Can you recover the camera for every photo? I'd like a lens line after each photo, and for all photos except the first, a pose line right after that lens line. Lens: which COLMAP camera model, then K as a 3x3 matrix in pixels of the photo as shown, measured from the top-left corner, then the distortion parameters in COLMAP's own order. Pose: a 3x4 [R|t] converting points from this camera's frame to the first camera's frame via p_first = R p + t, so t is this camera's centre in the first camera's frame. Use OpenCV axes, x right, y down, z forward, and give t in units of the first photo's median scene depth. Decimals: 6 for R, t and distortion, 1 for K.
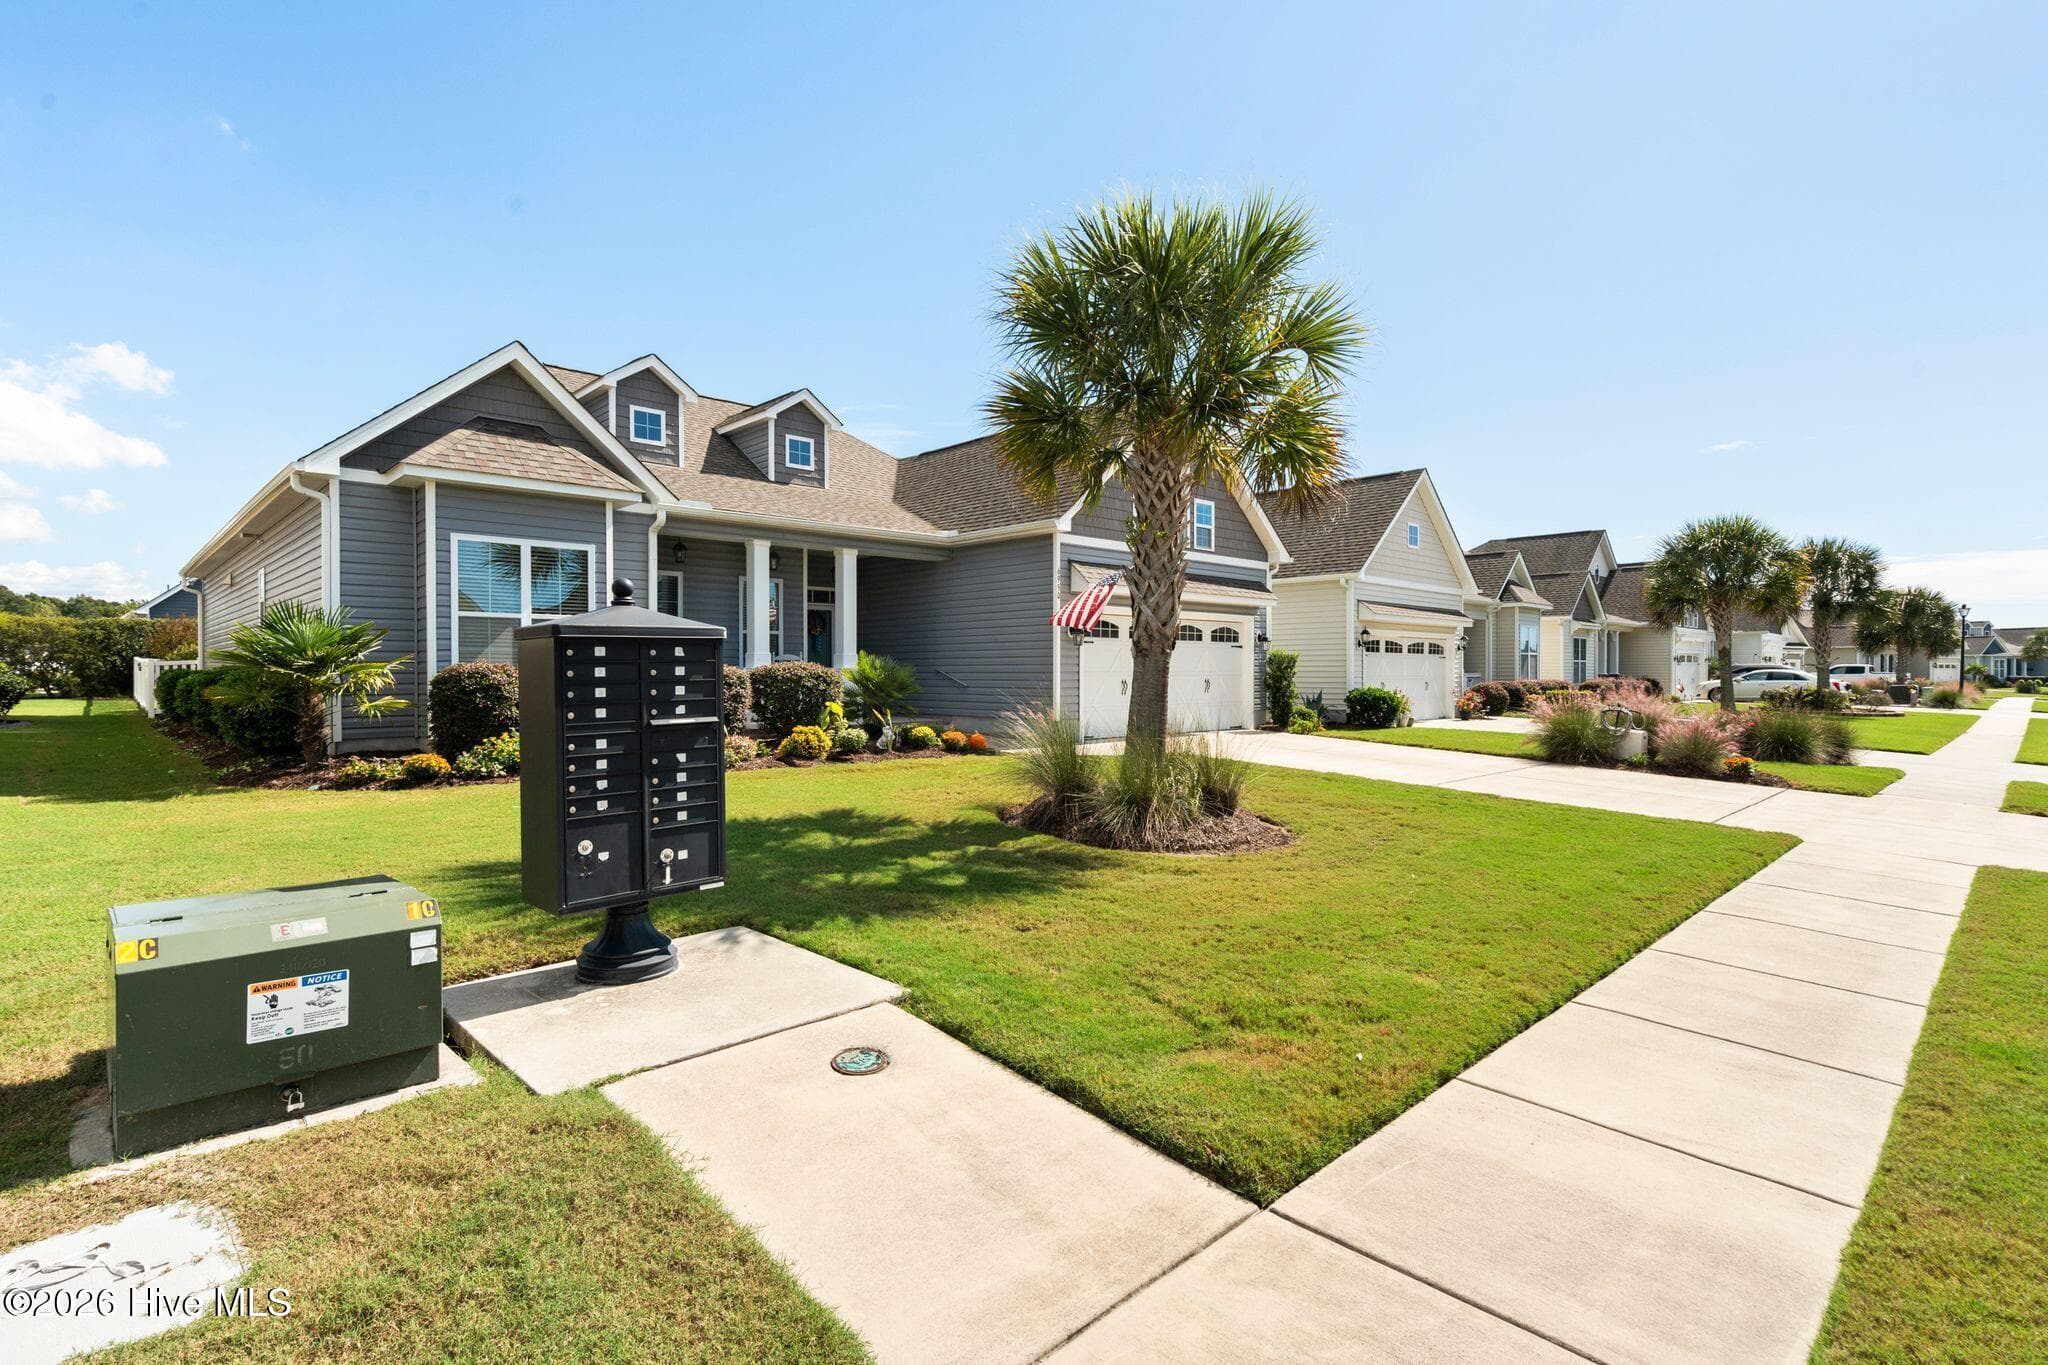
lens RADIAL K [[985.9, 0, 1024.7], [0, 985.9, 677.9], [0, 0, 1]] dist [-0.001605, -0.000343]
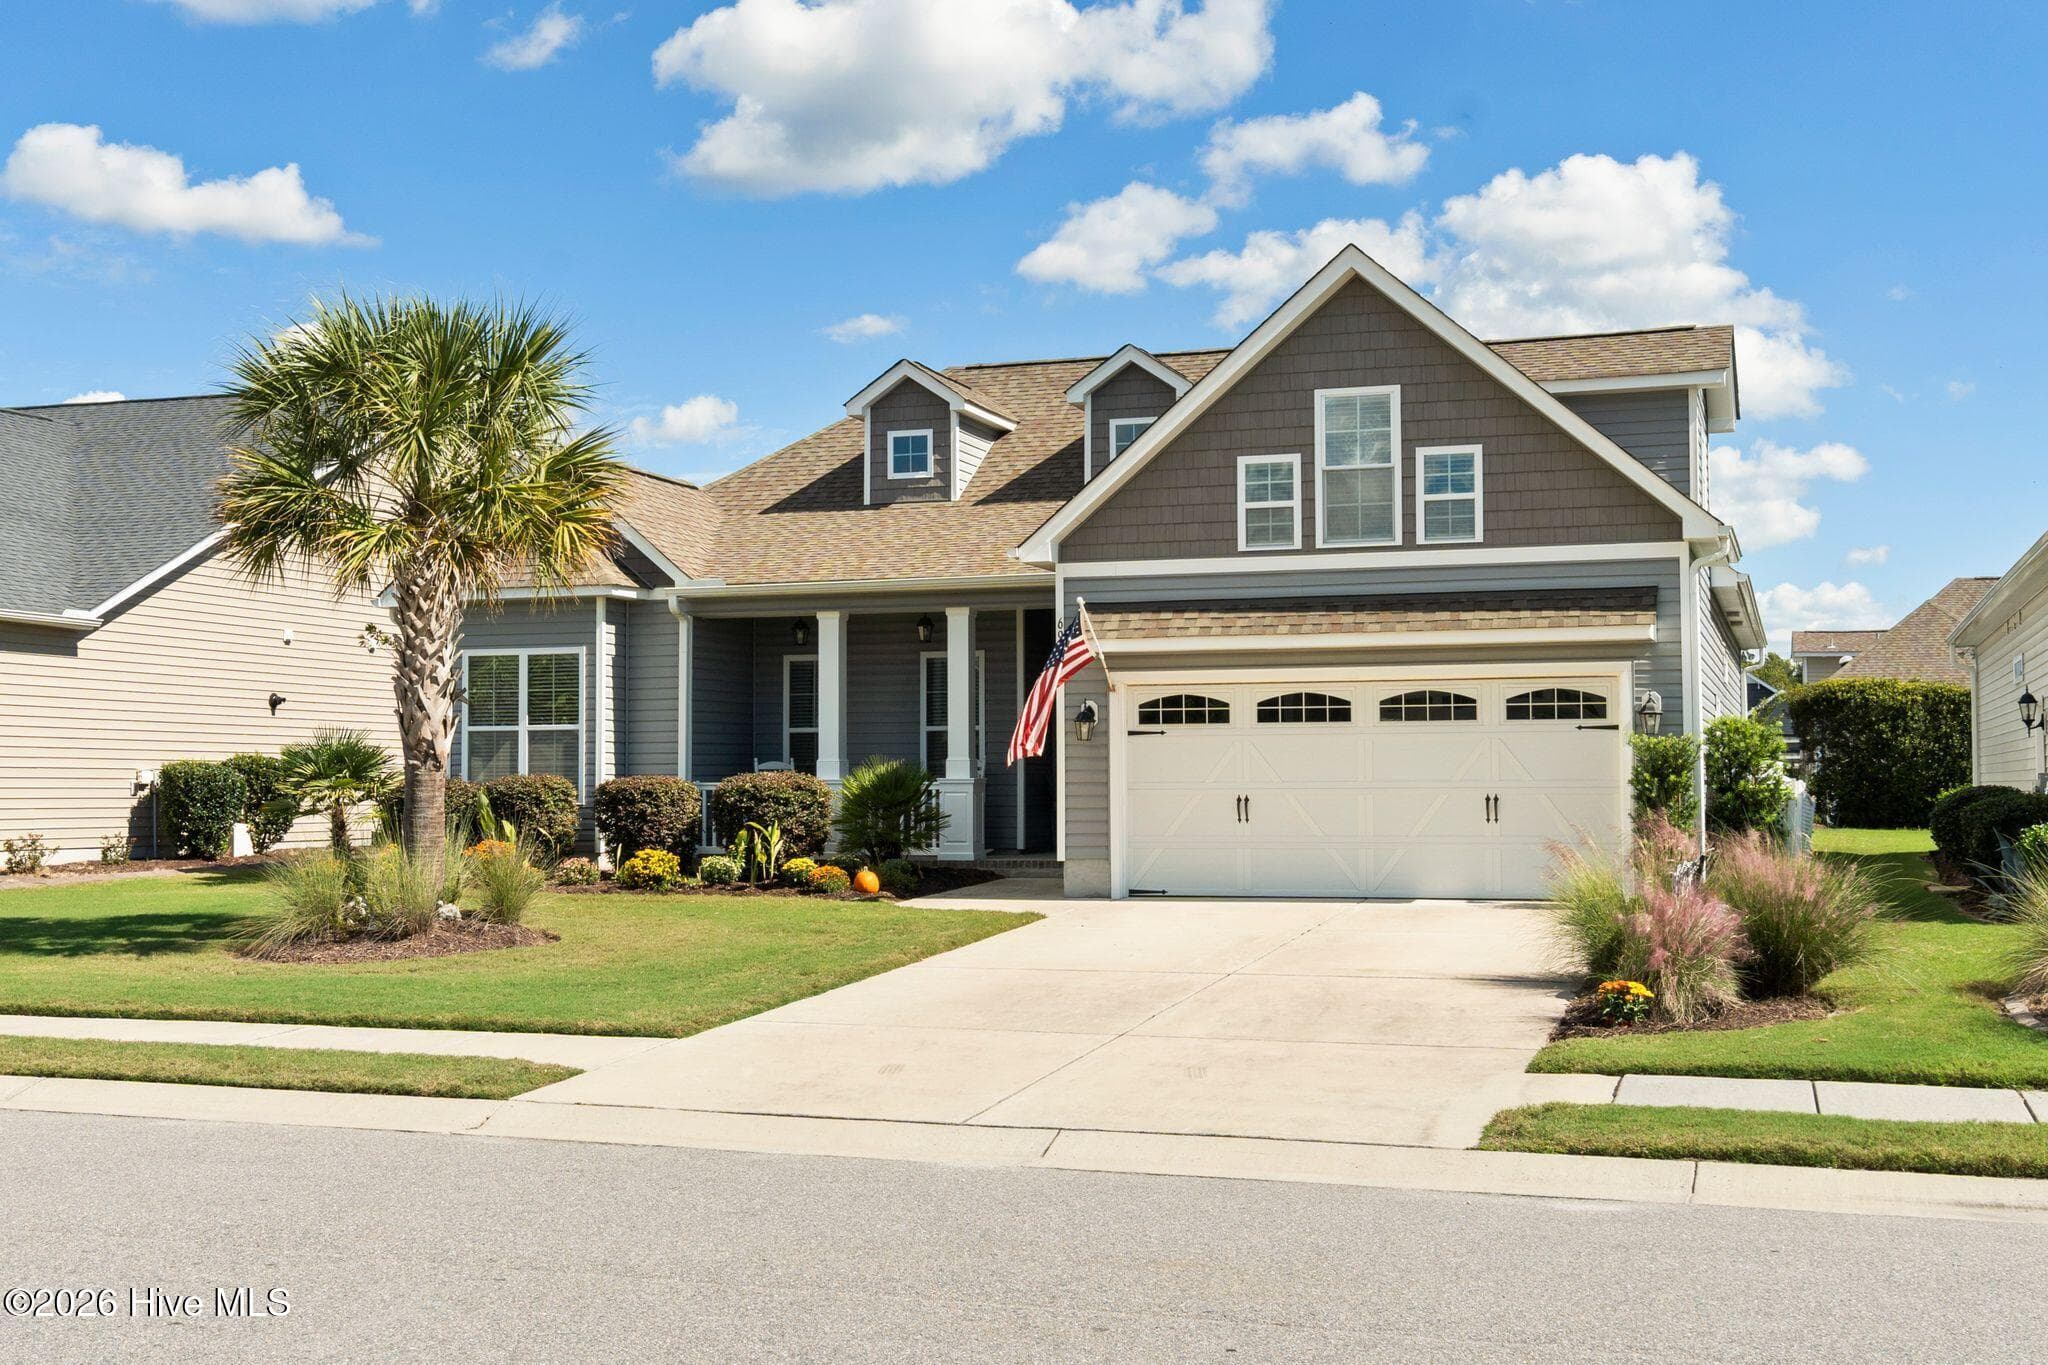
lens RADIAL K [[2375.0, 0, 1032.5], [0, 2375.0, 670.5], [0, 0, 1]] dist [-0.006074, 0.000000]
pose [[0.470676, -0.046286, -0.881091, 1.572378], [-0.001203, 0.998588, -0.053102, 0.003077], [0.882305, 0.026053, 0.469956, 0.309720]]
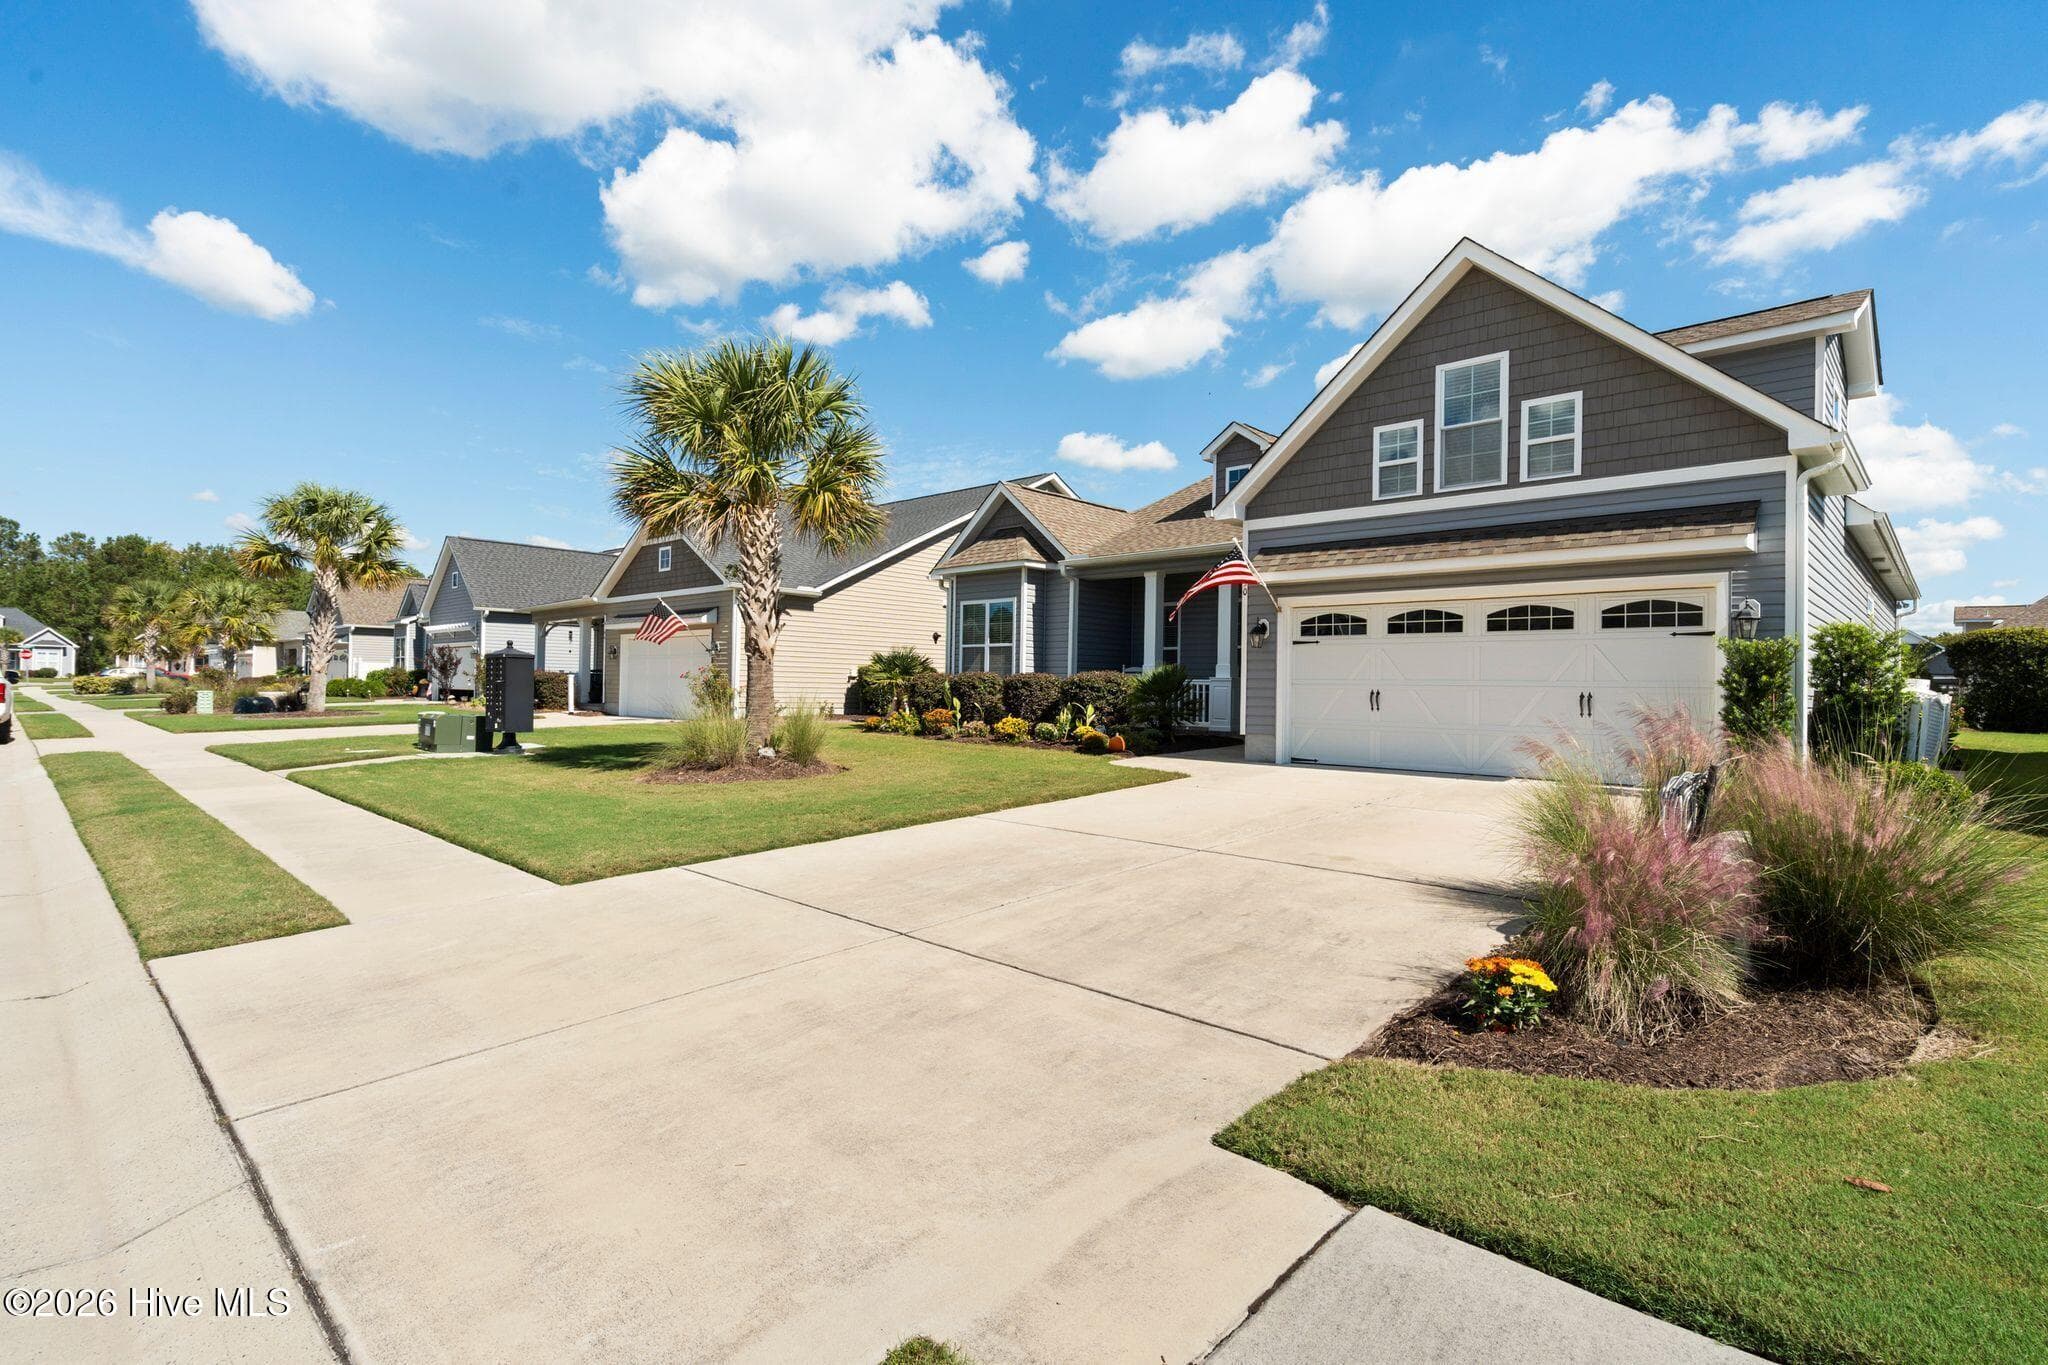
lens RADIAL K [[985.9, 0, 1027.8], [0, 985.9, 680.7], [0, 0, 1]] dist [-0.001605, -0.000343]
pose [[0.041715, -0.008747, -0.999091, 1.039333], [-0.024594, 0.999650, -0.009778, 0.010406], [0.998827, 0.024980, 0.041485, 0.888816]]
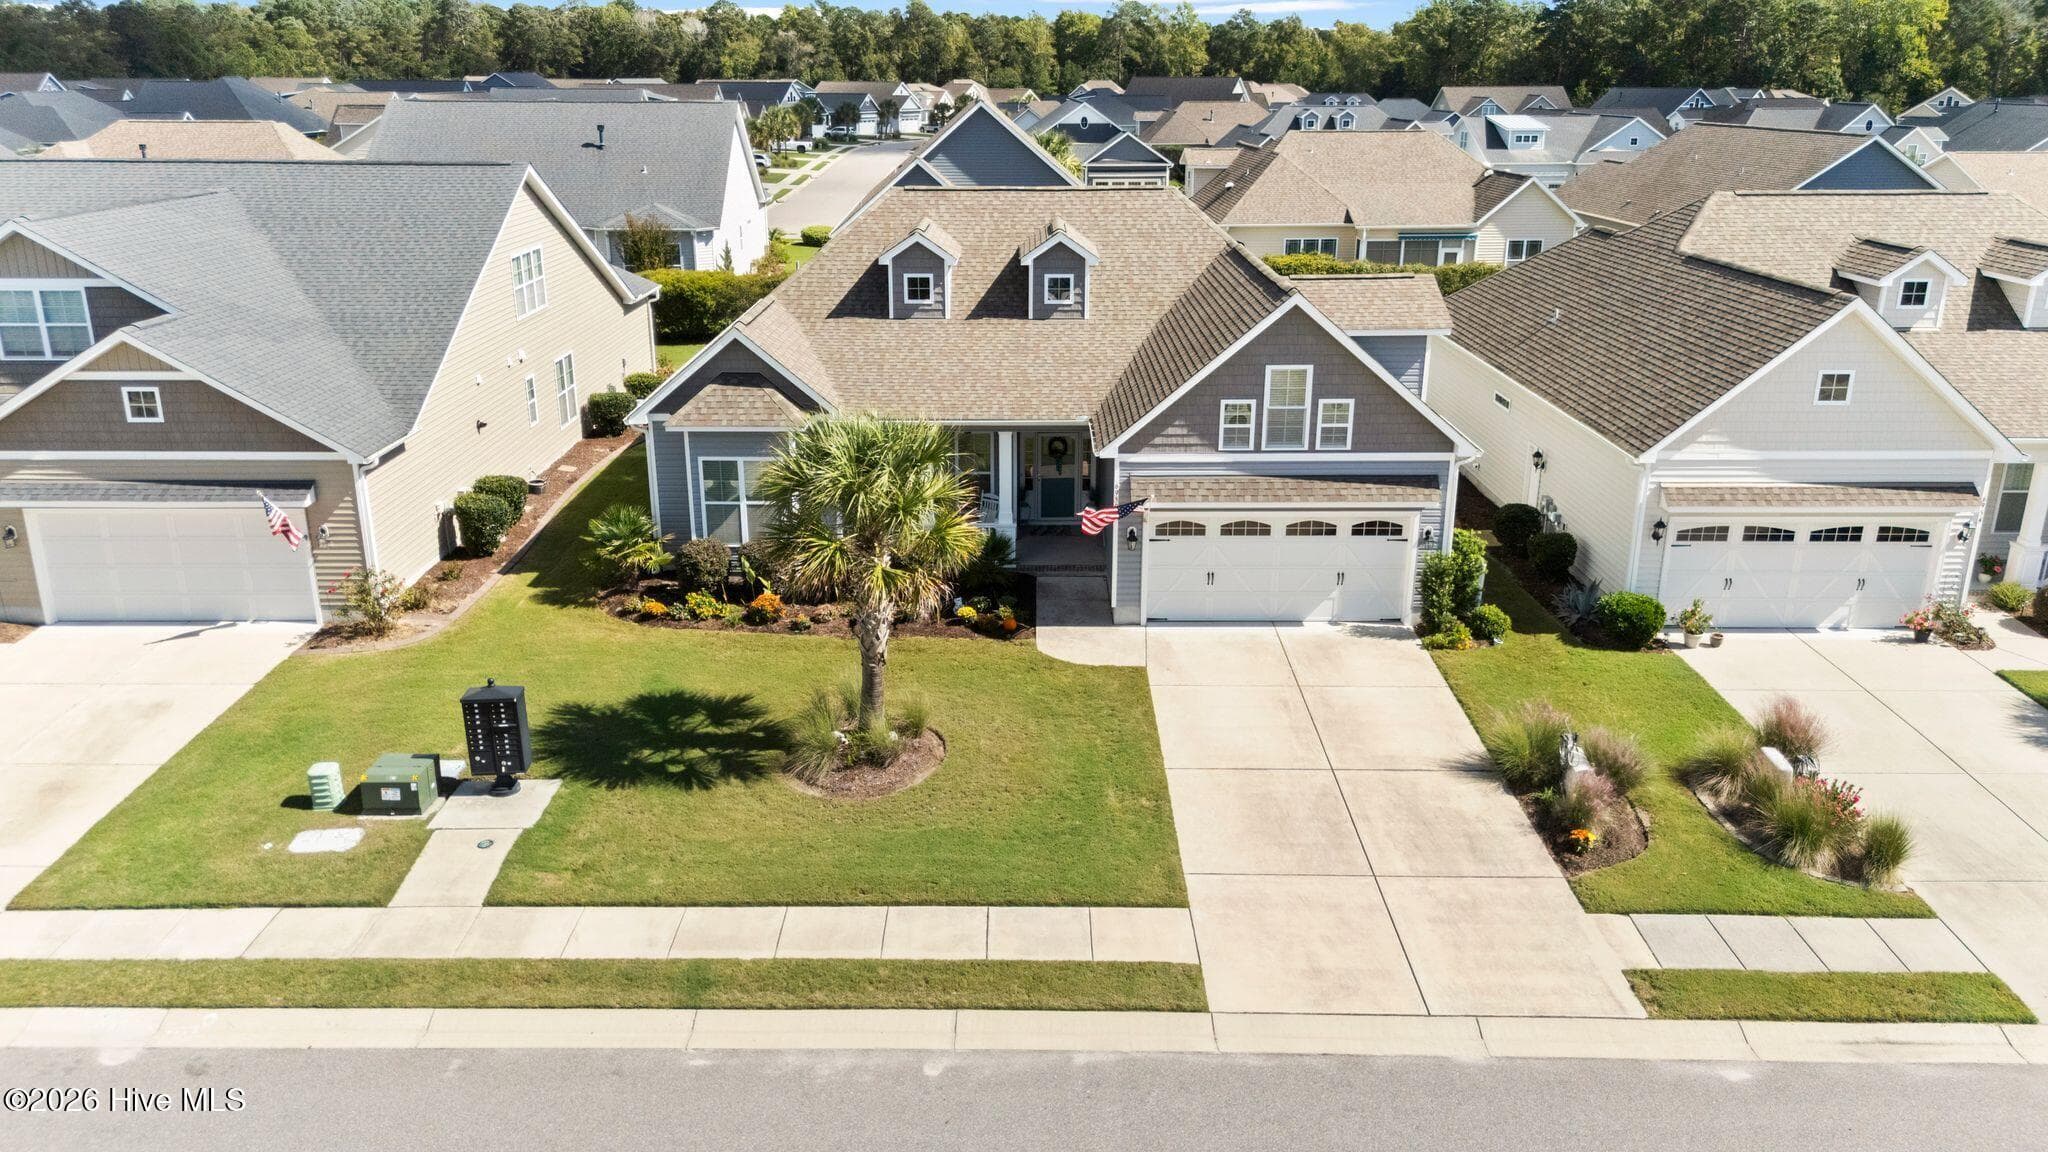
lens RADIAL K [[1504.5, 0, 1014.9], [0, 1504.5, 571.5], [0, 0, 1]] dist [0.063883, -0.059970]
pose [[0.717764, 0.219808, -0.660681, 1.306549], [-0.003990, 0.950147, 0.311778, -0.646523], [0.696275, -0.221147, 0.682858, -0.356838]]
